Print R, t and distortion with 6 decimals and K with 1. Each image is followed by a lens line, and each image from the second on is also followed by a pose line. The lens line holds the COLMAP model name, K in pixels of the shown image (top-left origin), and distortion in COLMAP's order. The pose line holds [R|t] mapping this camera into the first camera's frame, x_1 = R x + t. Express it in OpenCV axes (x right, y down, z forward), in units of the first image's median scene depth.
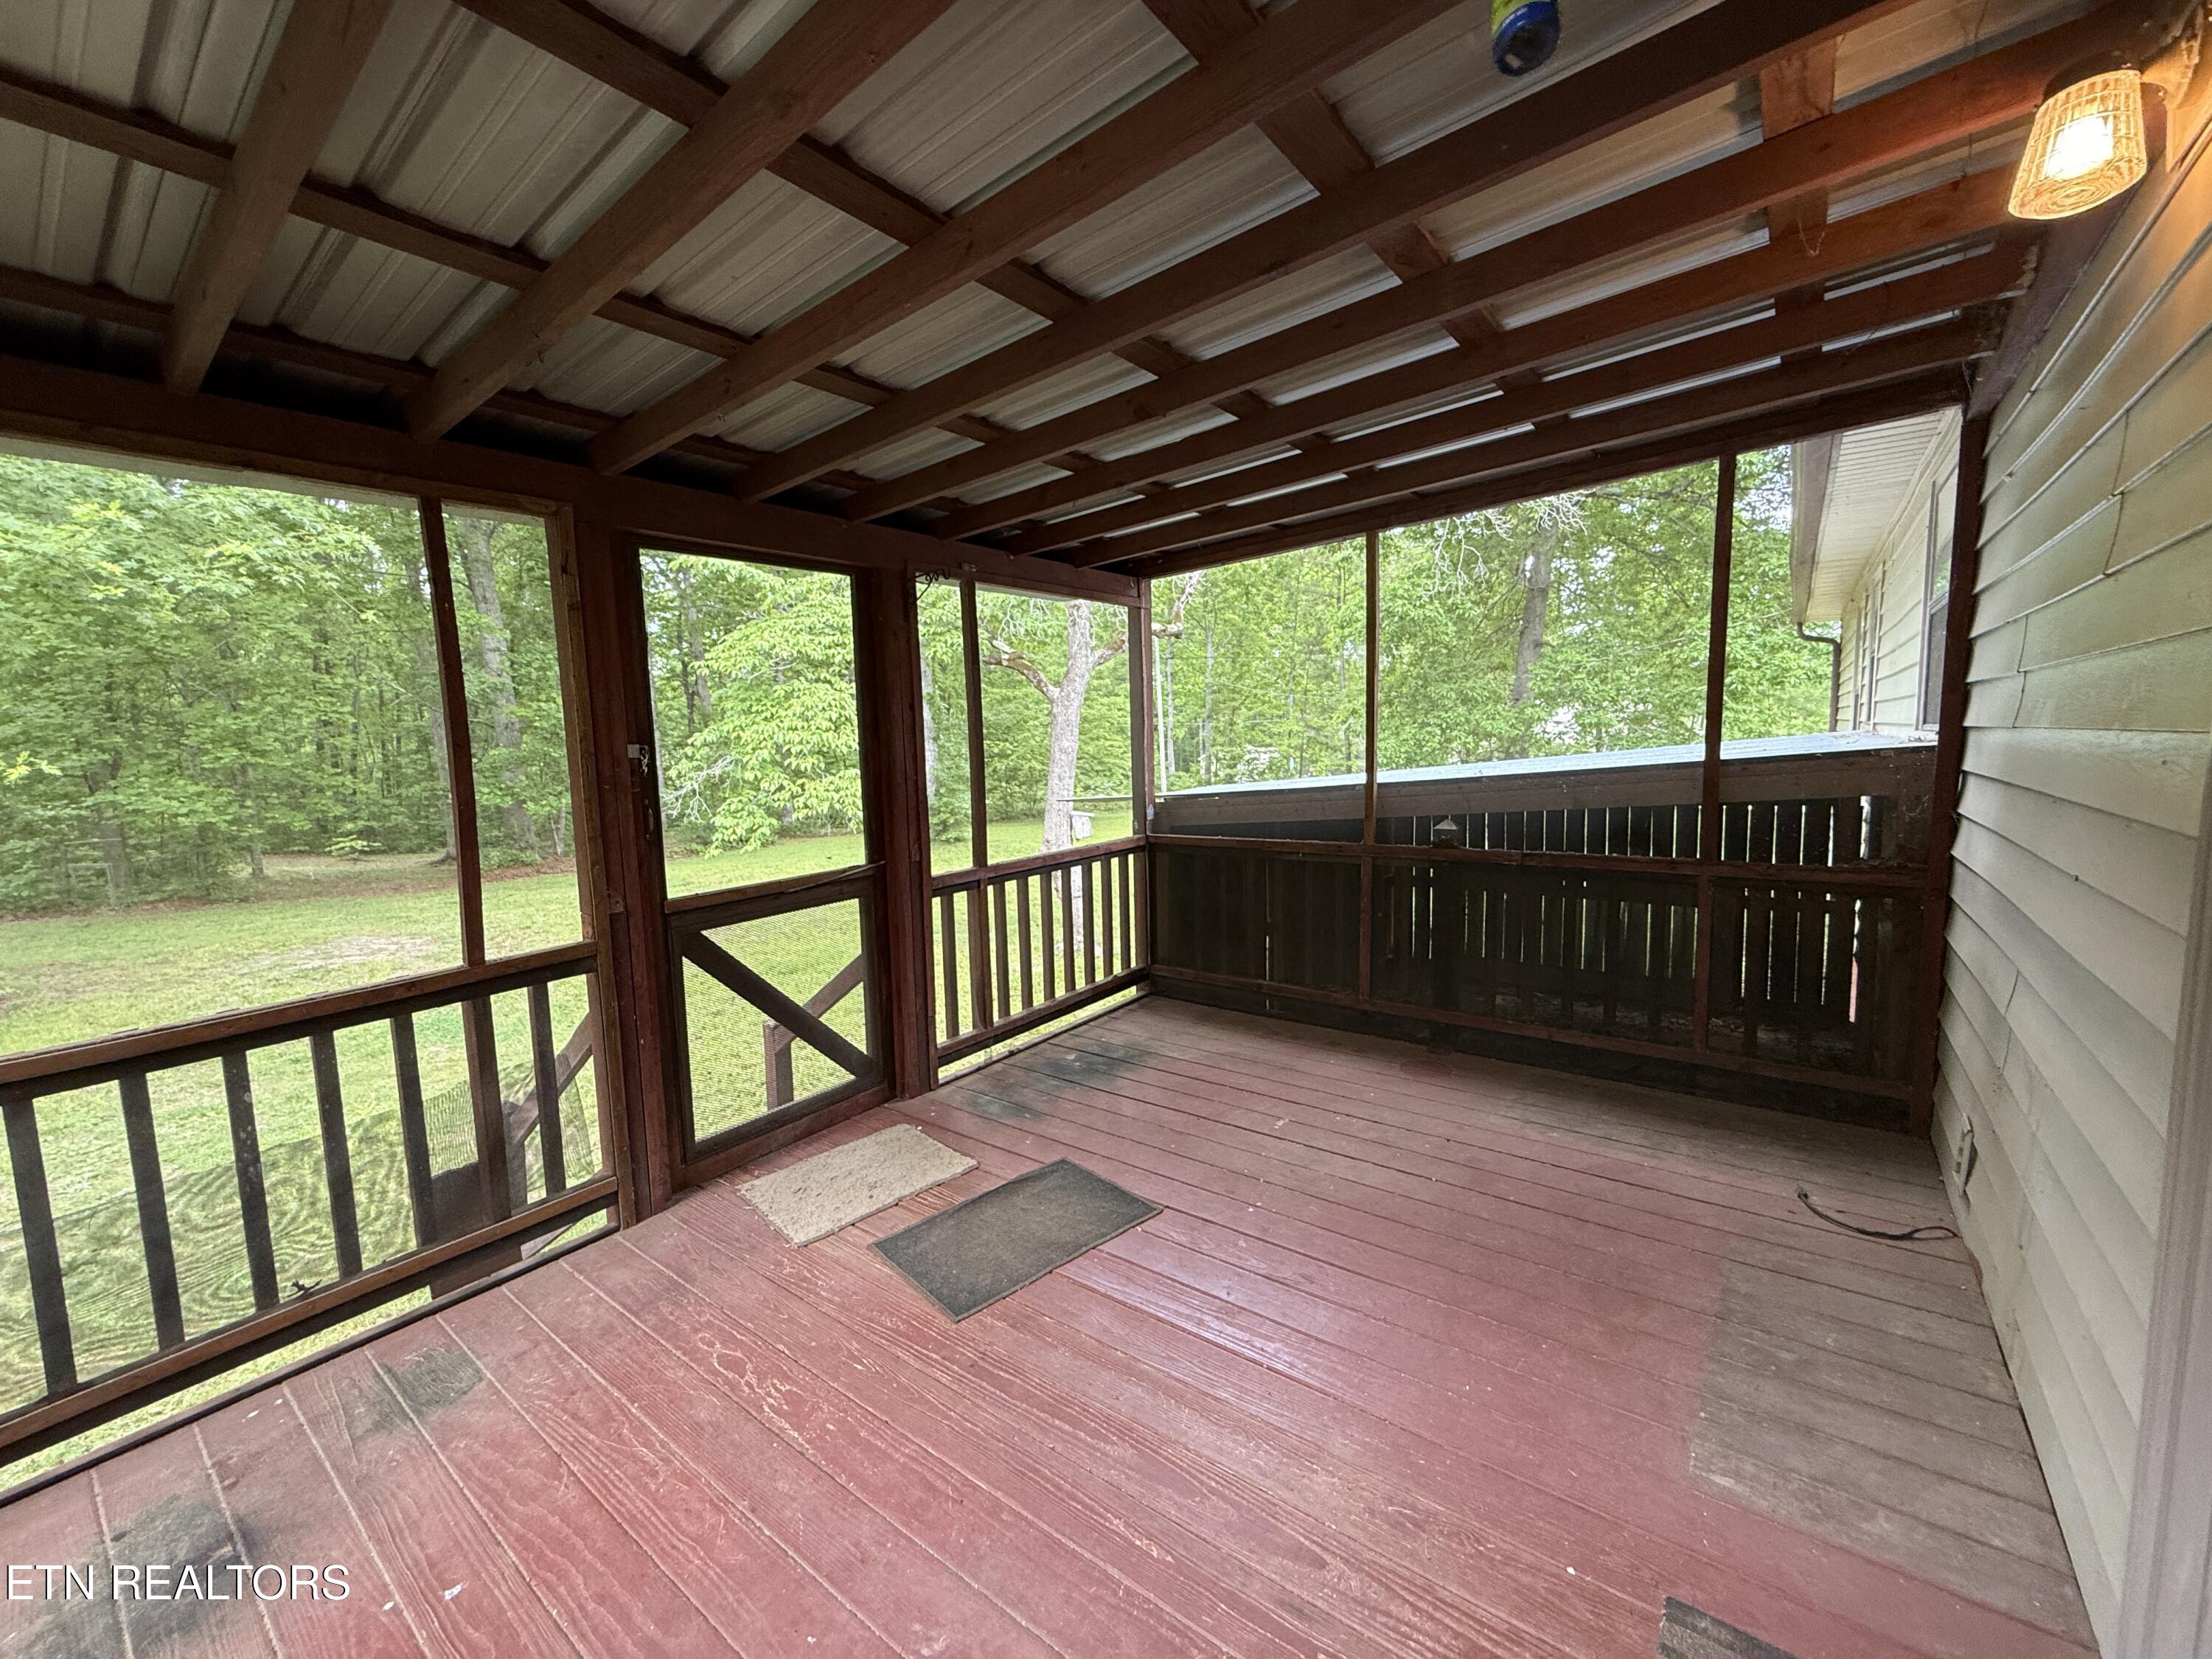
lens RADIAL K [[873.7, 0, 1123.2], [0, 873.7, 826.2], [0, 0, 1]] dist [-0.000325, 0.000040]
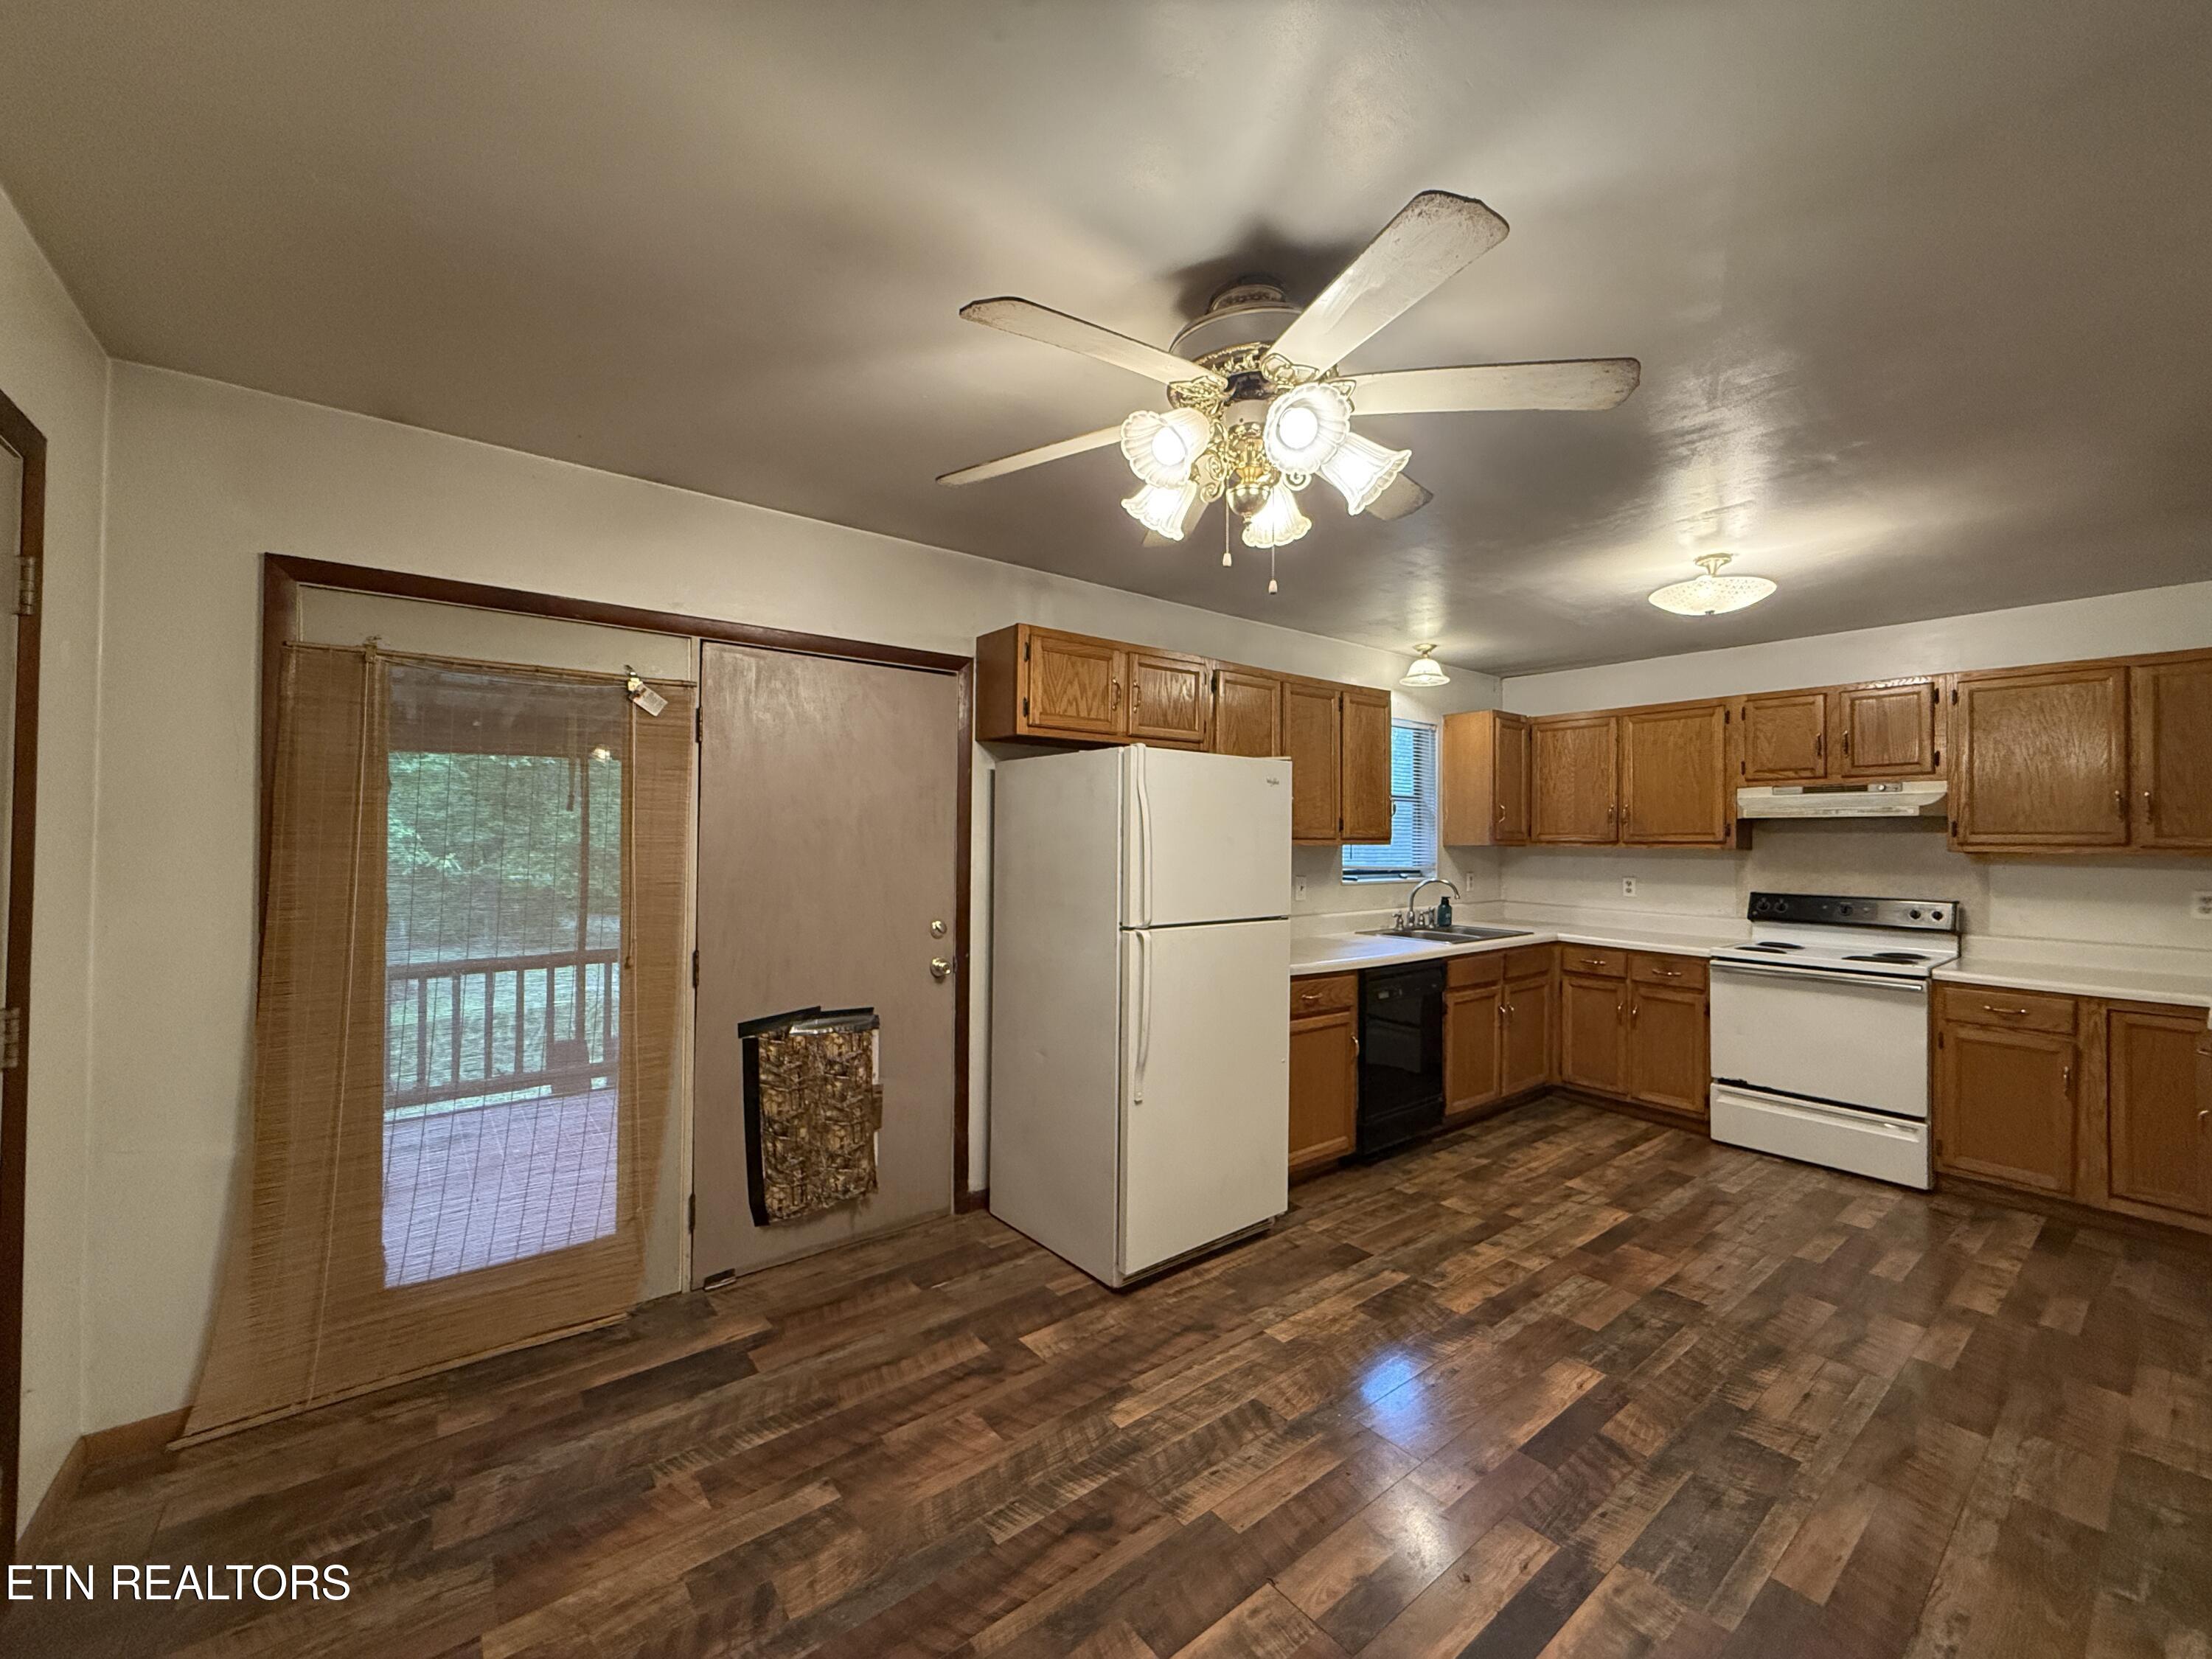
lens RADIAL K [[873.7, 0, 1091.3], [0, 873.7, 827.2], [0, 0, 1]] dist [-0.000325, 0.000040]
pose [[0.964523, 0.028958, -0.262407, 1.171732], [-0.058485, 0.992707, -0.105419, 0.000734], [0.257440, 0.117026, 0.959182, -0.919793]]
